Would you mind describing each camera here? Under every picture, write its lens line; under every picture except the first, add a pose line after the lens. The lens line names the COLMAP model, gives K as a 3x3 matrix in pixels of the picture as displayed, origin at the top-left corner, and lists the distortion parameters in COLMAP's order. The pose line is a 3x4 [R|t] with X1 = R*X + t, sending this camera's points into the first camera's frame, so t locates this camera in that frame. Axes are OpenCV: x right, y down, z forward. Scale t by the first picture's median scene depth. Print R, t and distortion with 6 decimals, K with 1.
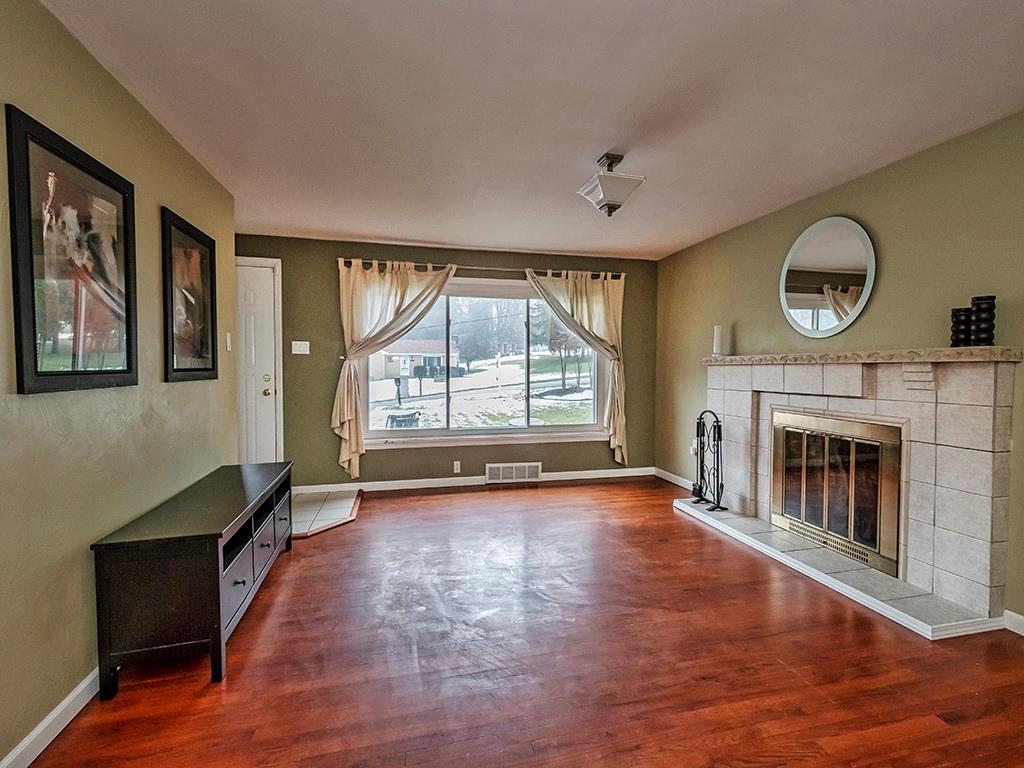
lens RADIAL K [[449.3, 0, 505.1], [0, 449.3, 375.4], [0, 0, 1]] dist [0.009446, -0.002292]
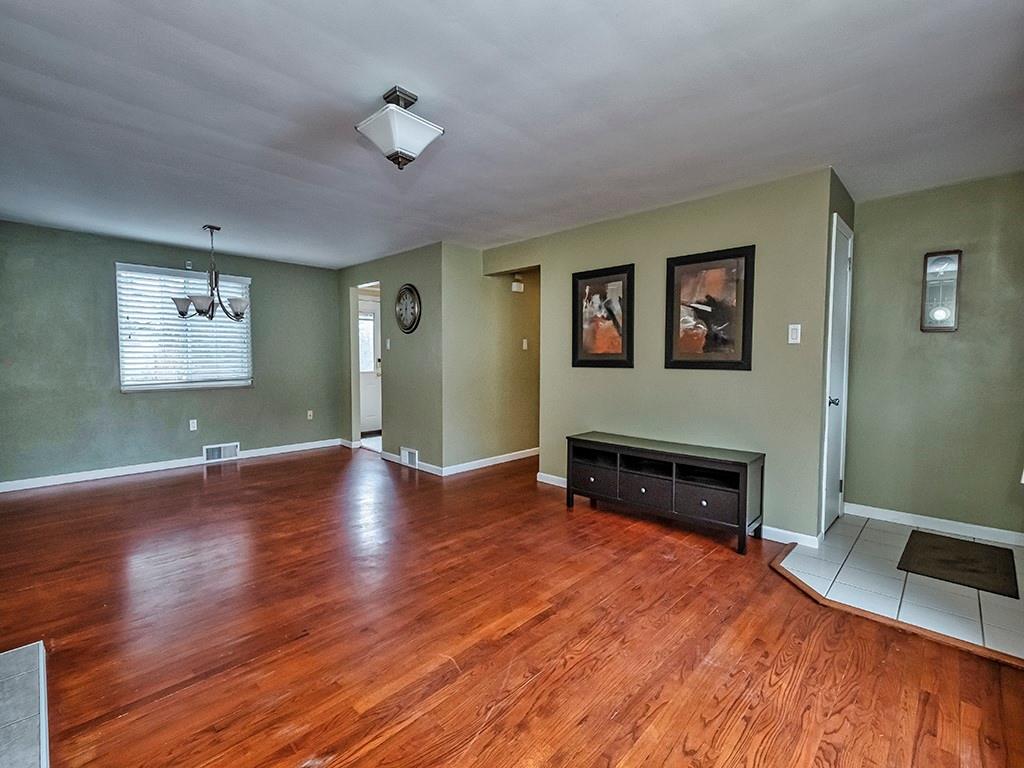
lens RADIAL K [[449.3, 0, 516.5], [0, 449.3, 374.6], [0, 0, 1]] dist [0.009446, -0.002292]
pose [[-0.829602, 0.019827, -0.558003, 0.361270], [-0.015758, 0.998140, 0.058895, -0.029947], [0.558132, 0.057653, -0.827747, 1.262305]]
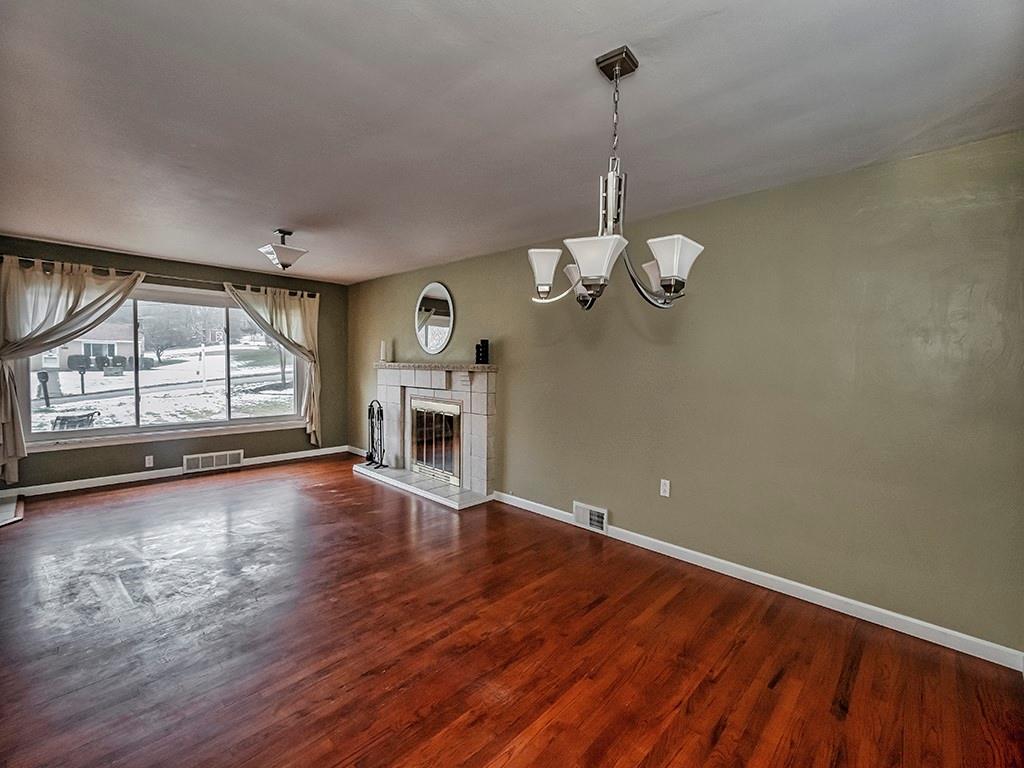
lens RADIAL K [[449.3, 0, 517.6], [0, 449.3, 380.9], [0, 0, 1]] dist [0.009446, -0.002292]
pose [[0.830781, -0.011449, 0.556482, 0.030131], [-0.006007, 0.999546, 0.029533, -0.029257], [-0.556568, -0.027878, 0.830335, -0.455532]]
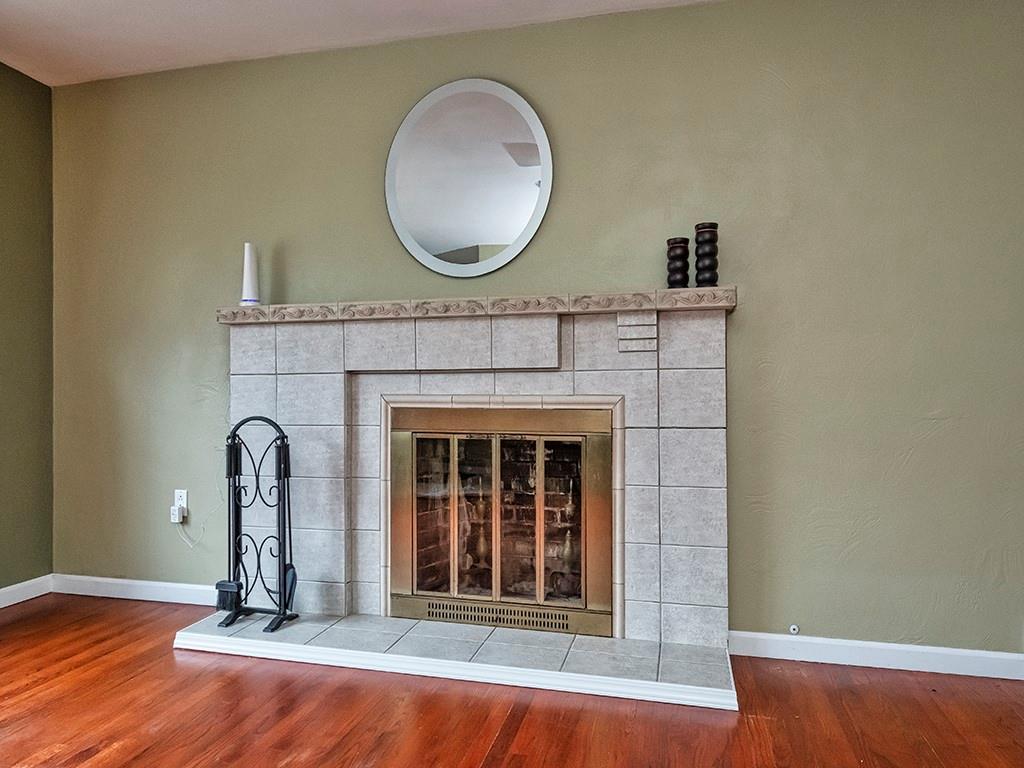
lens RADIAL K [[681.6, 0, 505.0], [0, 681.6, 392.2], [0, 0, 1]] dist [0.004094, 0.002306]
pose [[0.451855, -0.005279, 0.892076, -0.063706], [0.017128, 0.999850, -0.002759, 0.060371], [-0.891927, 0.016526, 0.451878, 0.463776]]
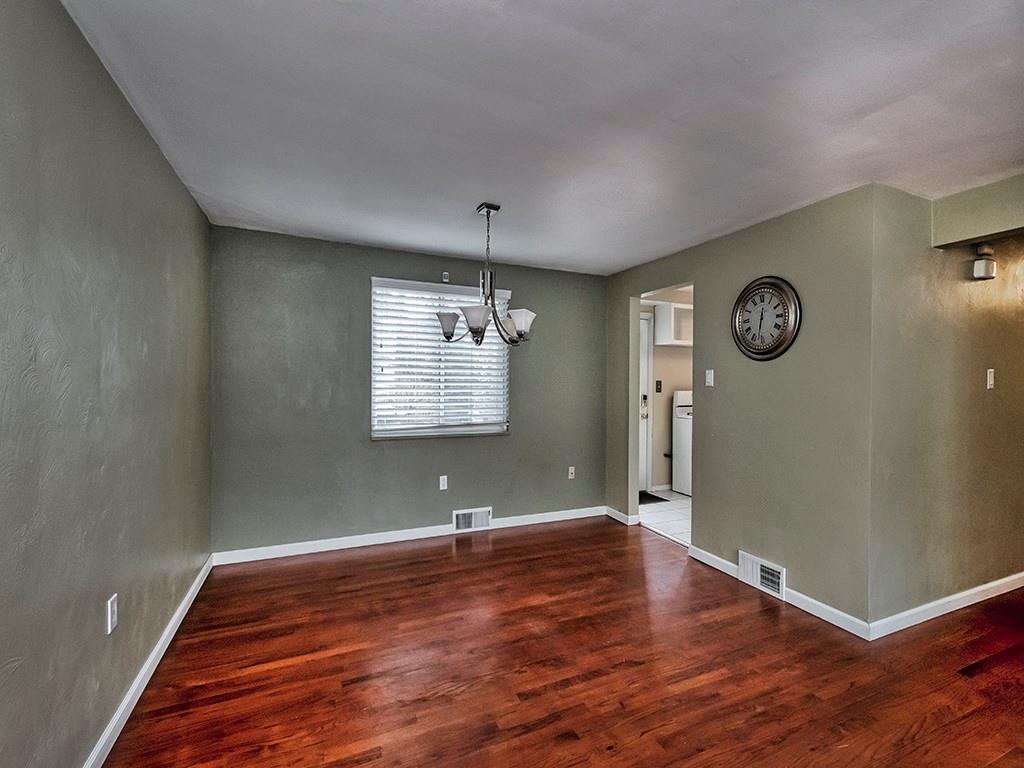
lens RADIAL K [[449.3, 0, 514.1], [0, 449.3, 383.9], [0, 0, 1]] dist [0.009446, -0.002292]
pose [[-0.981175, -0.009884, -0.192870, 0.459156], [-0.015326, 0.999525, 0.026742, -0.042648], [0.192514, 0.029194, -0.980860, 0.627656]]
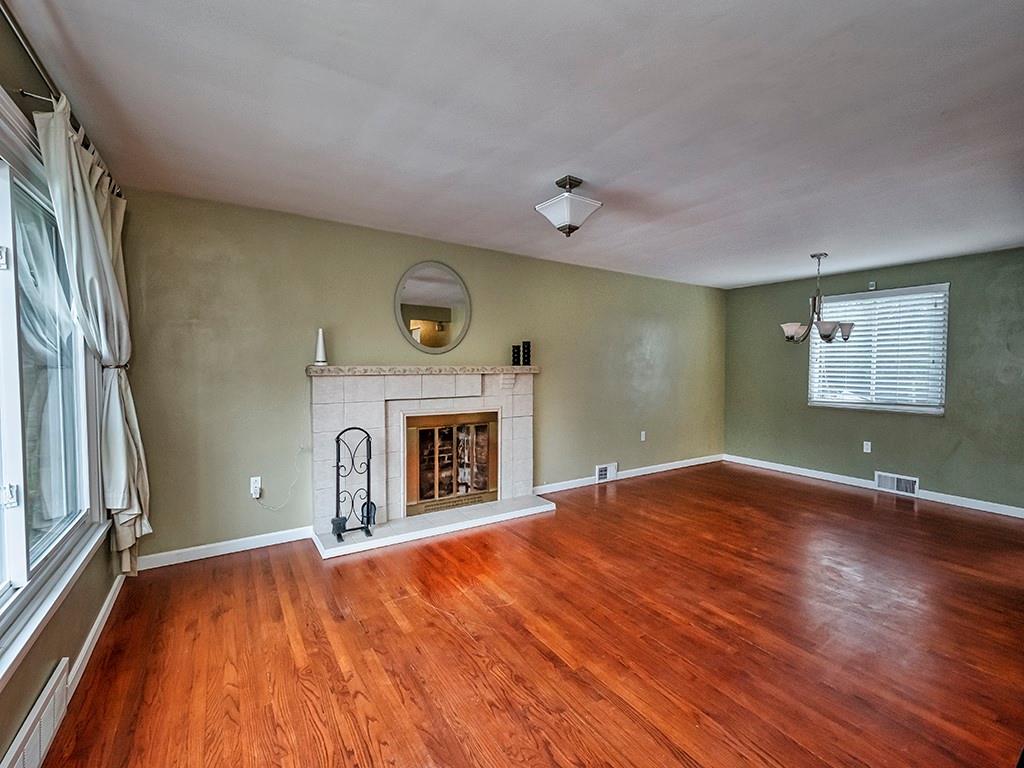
lens RADIAL K [[449.3, 0, 507.5], [0, 449.3, 382.5], [0, 0, 1]] dist [0.009446, -0.002292]
pose [[-0.348875, -0.036599, 0.936454, -0.482885], [0.011939, 0.998982, 0.043491, -0.045522], [-0.937093, 0.026353, -0.348083, 1.049328]]
